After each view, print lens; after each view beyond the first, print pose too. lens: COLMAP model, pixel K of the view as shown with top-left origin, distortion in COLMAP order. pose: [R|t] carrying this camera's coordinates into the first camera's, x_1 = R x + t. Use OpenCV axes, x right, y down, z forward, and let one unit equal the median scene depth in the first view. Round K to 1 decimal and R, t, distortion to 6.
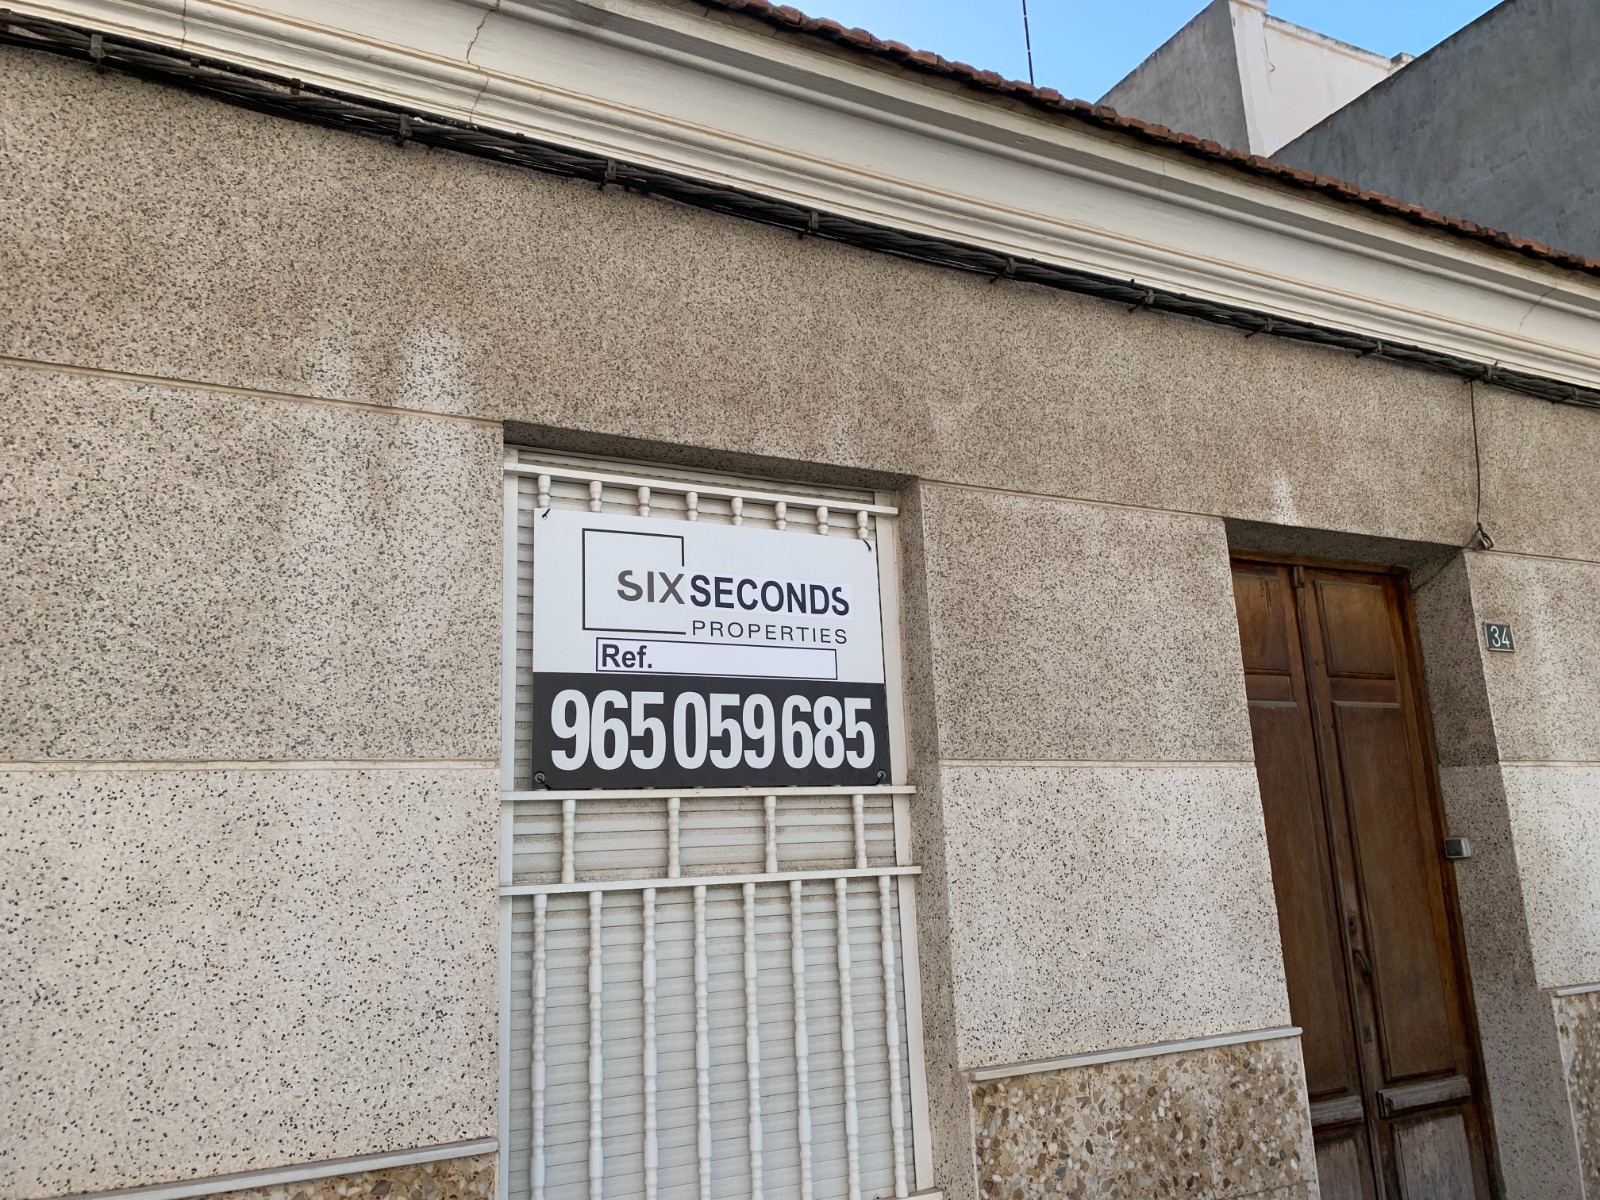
lens RADIAL K [[1221.5, 0, 808.5], [0, 1221.5, 582.4], [0, 0, 1]] dist [0.069115, -0.141558]
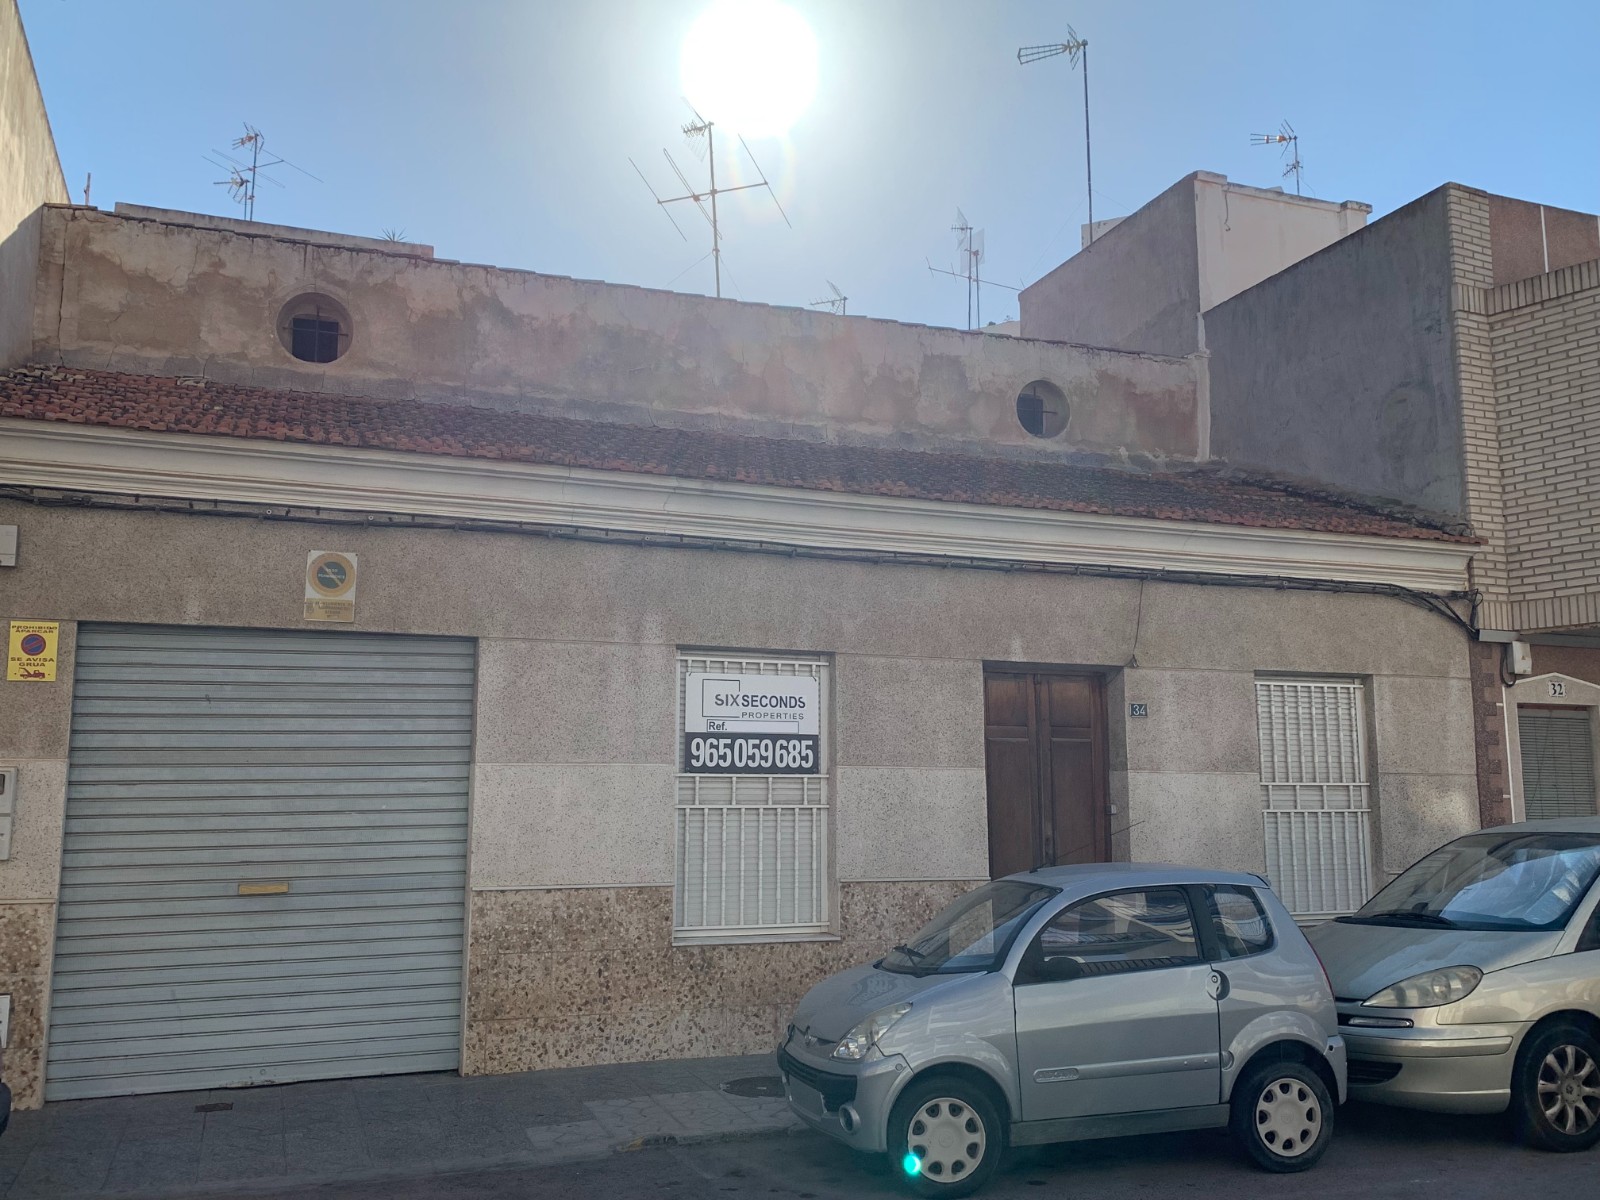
lens RADIAL K [[1422.5, 0, 809.9], [0, 1422.5, 593.6], [0, 0, 1]] dist [0.100204, -0.152320]
pose [[0.992841, 0.023463, -0.117120, 0.402755], [-0.014806, 0.997130, 0.074246, -0.451225], [0.118526, -0.071980, 0.990339, -2.018116]]
